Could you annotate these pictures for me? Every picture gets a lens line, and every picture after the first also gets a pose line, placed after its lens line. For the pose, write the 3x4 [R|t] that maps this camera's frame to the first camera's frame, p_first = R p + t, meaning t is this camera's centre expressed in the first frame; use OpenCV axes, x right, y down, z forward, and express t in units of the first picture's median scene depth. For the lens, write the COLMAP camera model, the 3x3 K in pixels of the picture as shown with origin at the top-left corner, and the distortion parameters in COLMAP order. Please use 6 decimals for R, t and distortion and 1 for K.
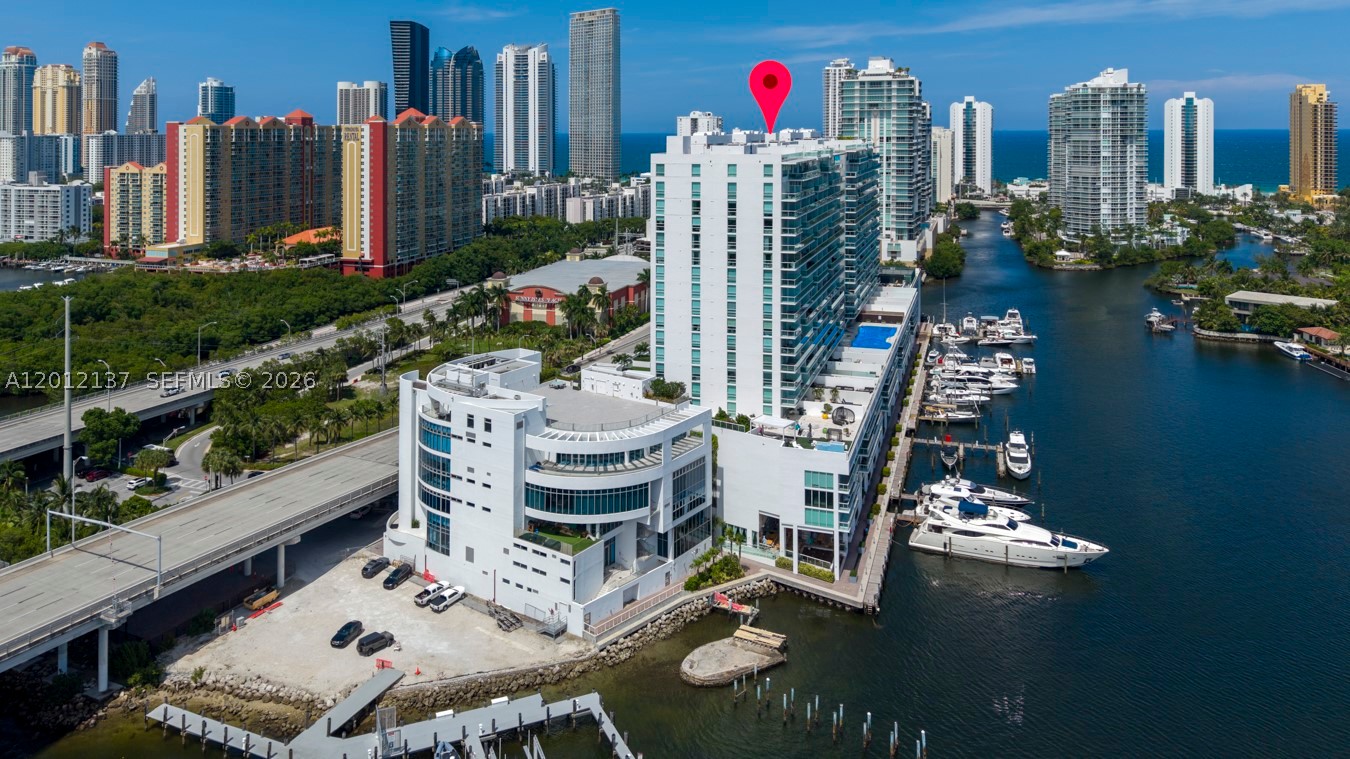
lens RADIAL K [[928.7, 0, 647.7], [0, 928.7, 151.9], [0, 0, 1]] dist [0.005716, 0.001351]
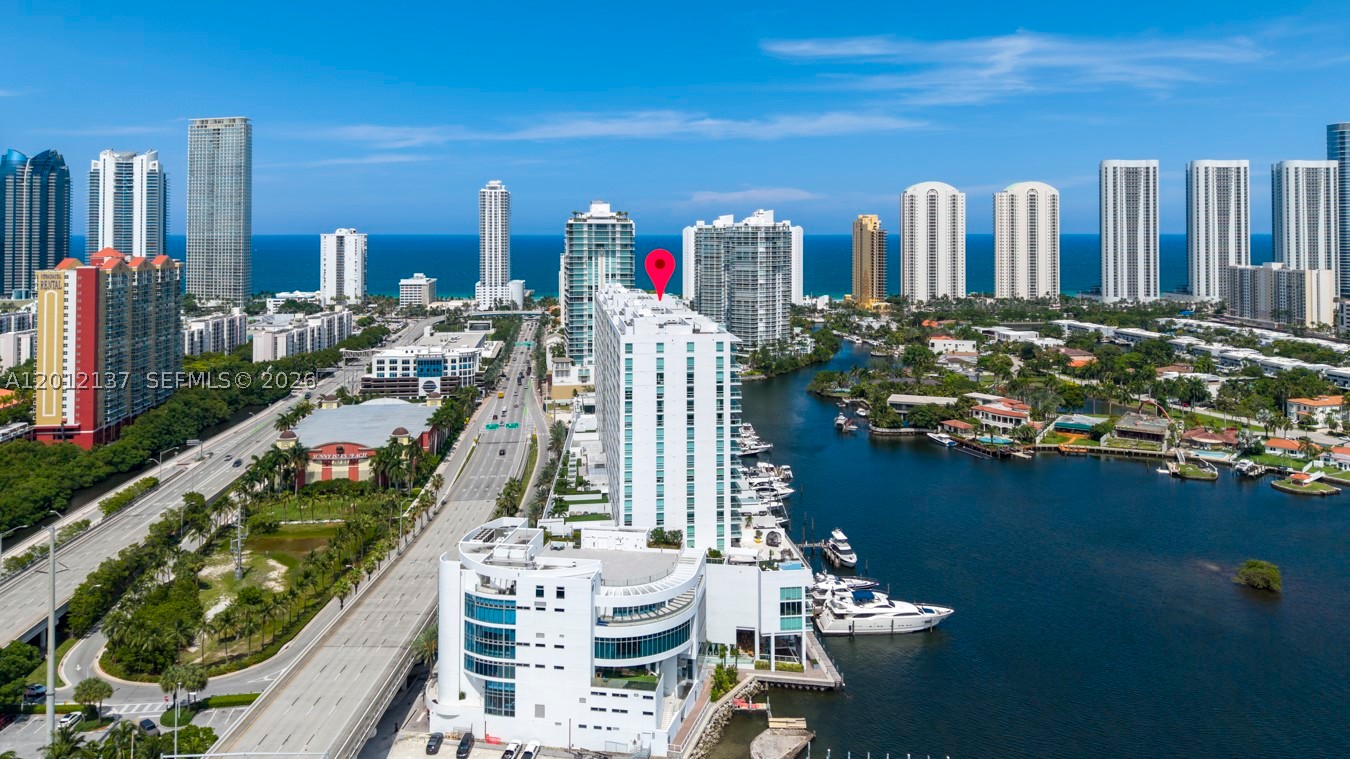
lens RADIAL K [[925.3, 0, 654.8], [0, 925.3, 208.1], [0, 0, 1]] dist [0.029548, -0.037513]
pose [[0.903672, 0.011959, 0.428059, -0.330054], [0.010109, 0.998736, -0.049243, -0.072005], [-0.428106, 0.048827, 0.902408, -0.066094]]
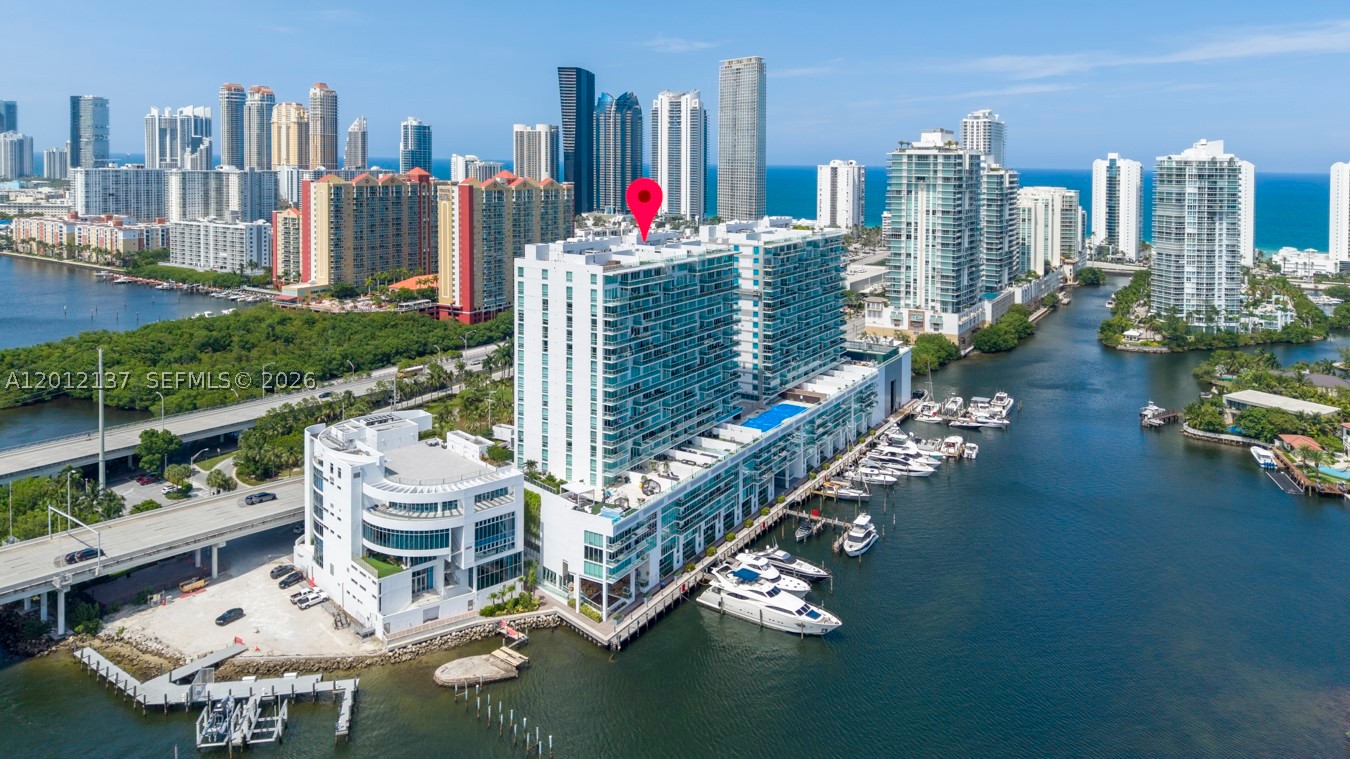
lens RADIAL K [[933.7, 0, 645.4], [0, 933.7, 208.3], [0, 0, 1]] dist [0.008434, -0.004650]
pose [[0.976913, 0.024802, -0.212192, 0.303251], [-0.019679, 0.999462, 0.026221, -0.070312], [0.212728, -0.021440, 0.976876, -0.107645]]
